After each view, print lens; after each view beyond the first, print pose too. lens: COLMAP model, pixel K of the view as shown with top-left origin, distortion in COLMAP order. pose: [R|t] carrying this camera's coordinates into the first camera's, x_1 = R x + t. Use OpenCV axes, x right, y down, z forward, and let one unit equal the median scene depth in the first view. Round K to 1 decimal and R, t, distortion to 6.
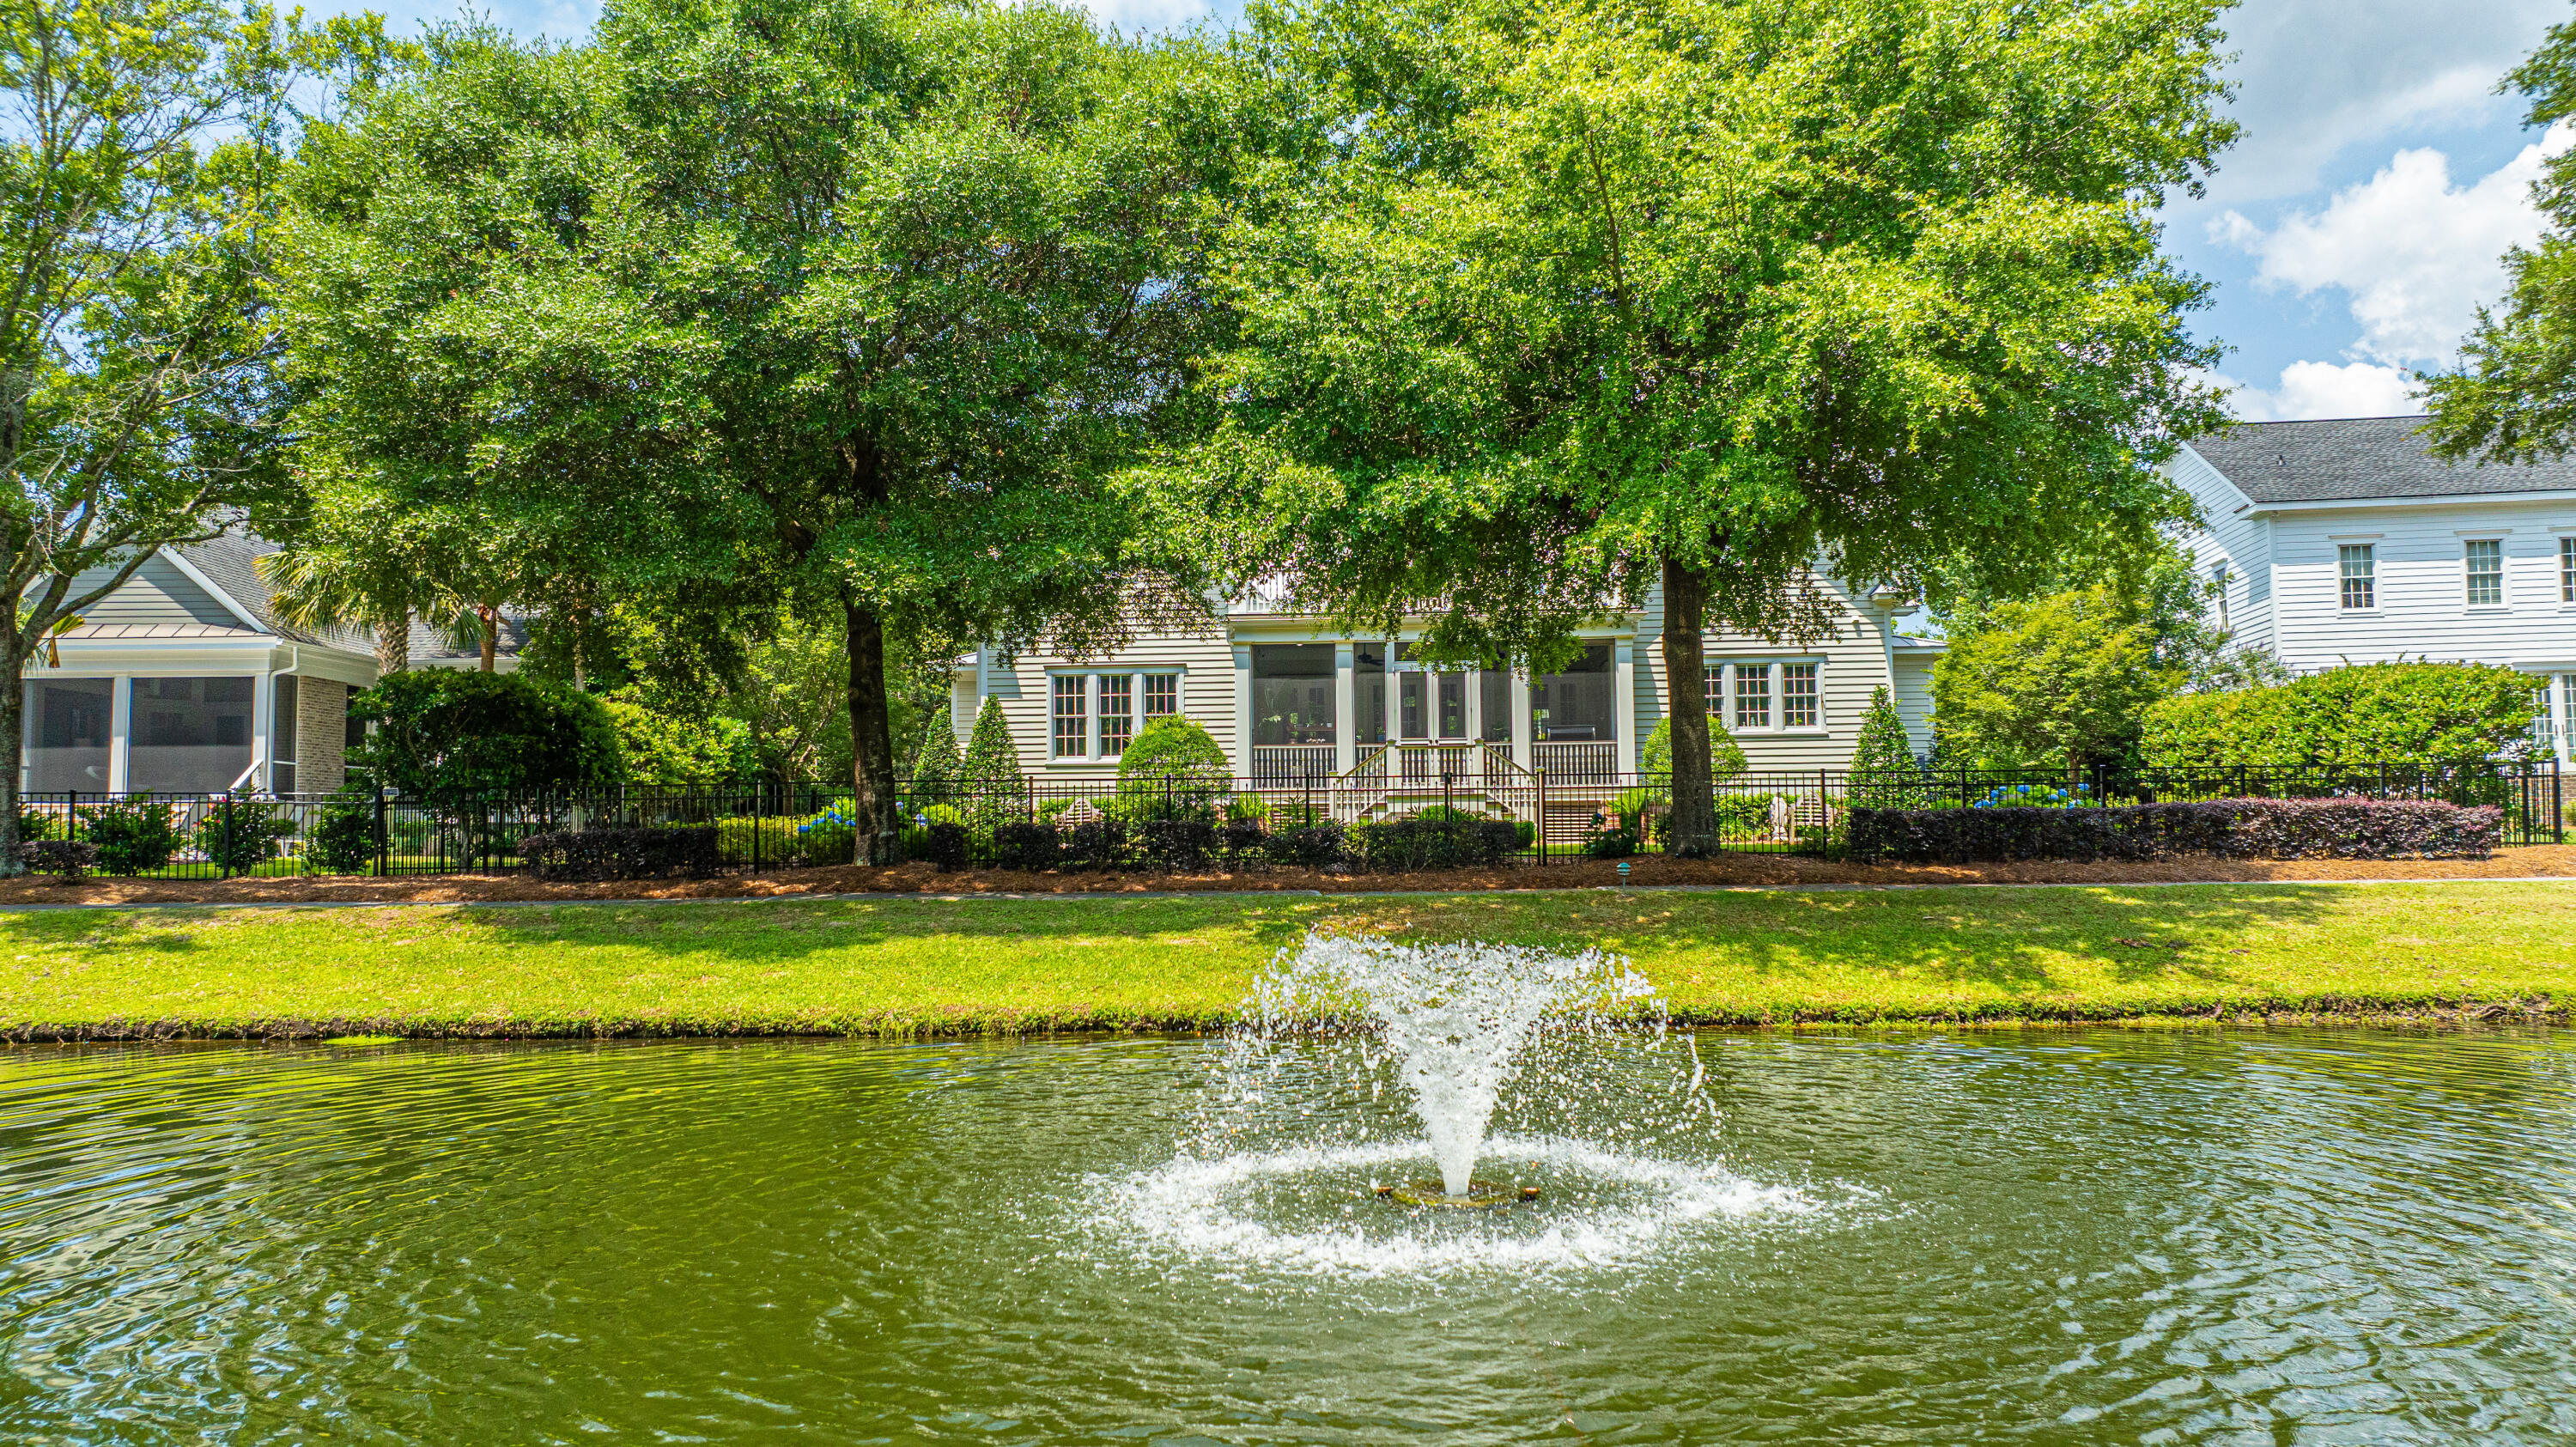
lens RADIAL K [[1802.9, 0, 1288.0], [0, 1802.9, 723.5], [0, 0, 1]] dist [-0.021038, 0.001935]
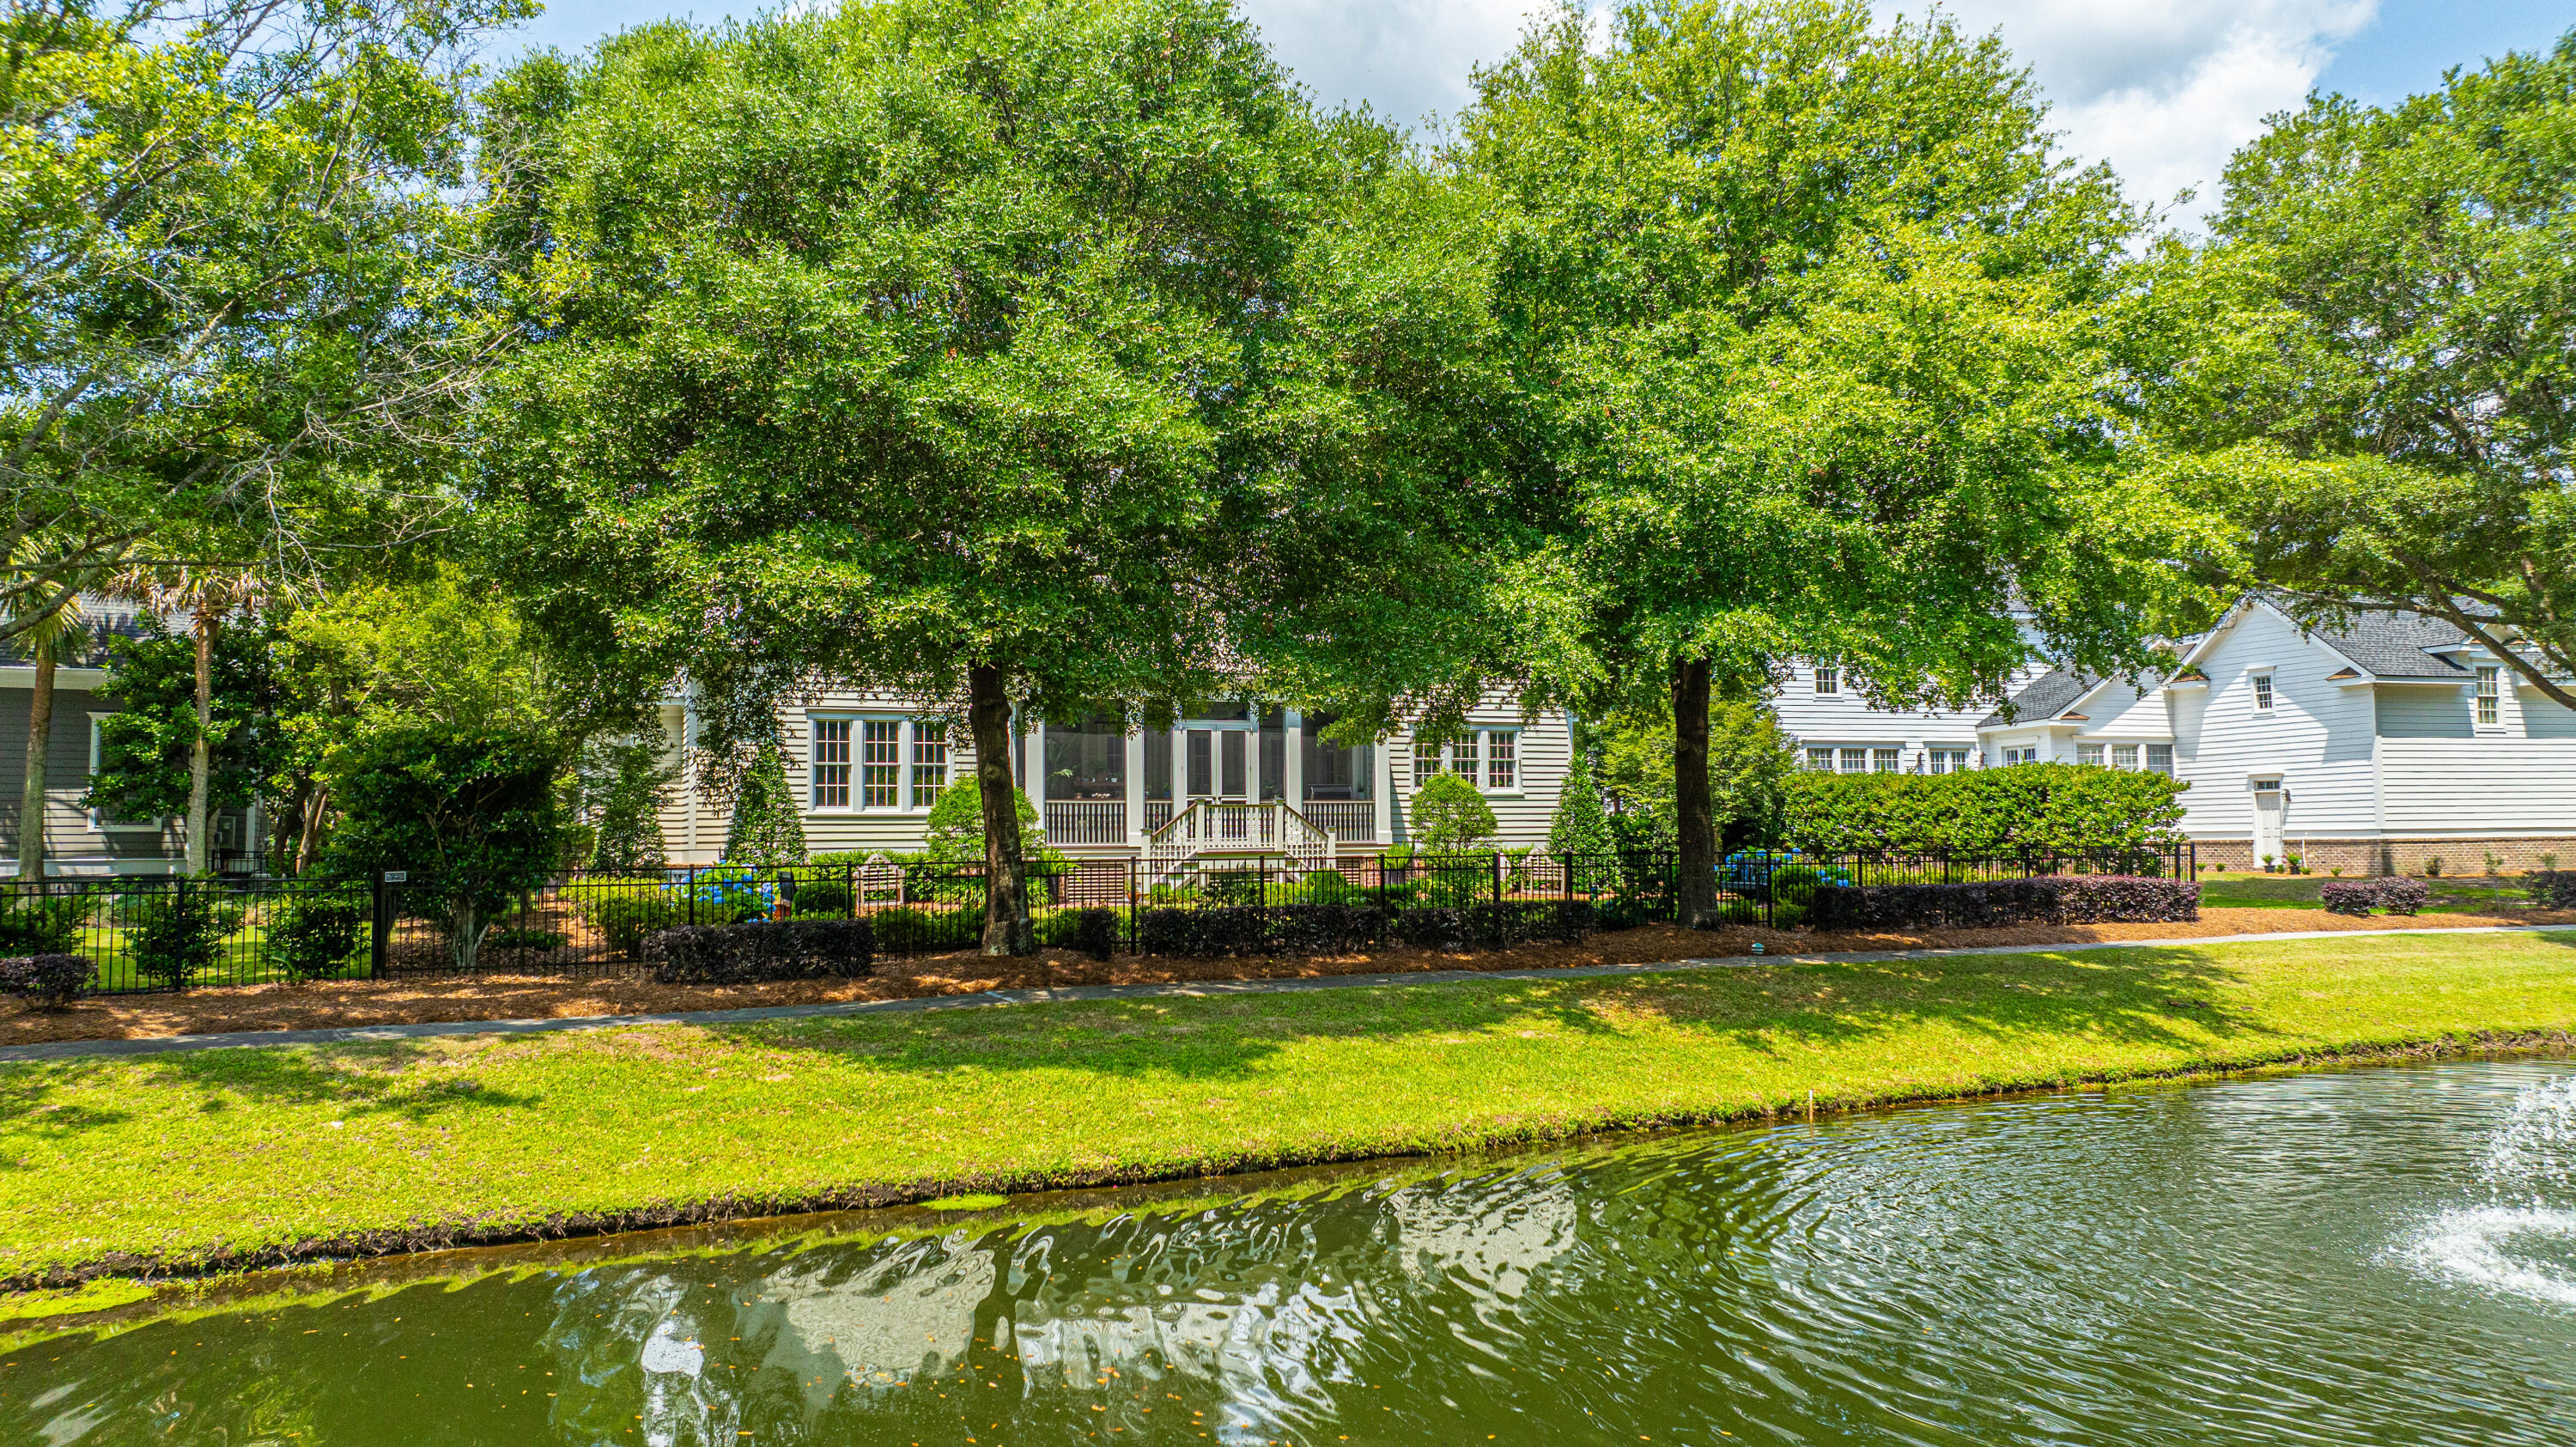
lens RADIAL K [[1787.5, 0, 1292.7], [0, 1787.5, 726.8], [0, 0, 1]] dist [-0.028544, -0.000358]
pose [[0.898613, 0.030449, 0.437685, -0.330576], [-0.030115, 0.999517, -0.007706, -0.024586], [-0.437708, -0.006256, 0.899095, 0.057761]]
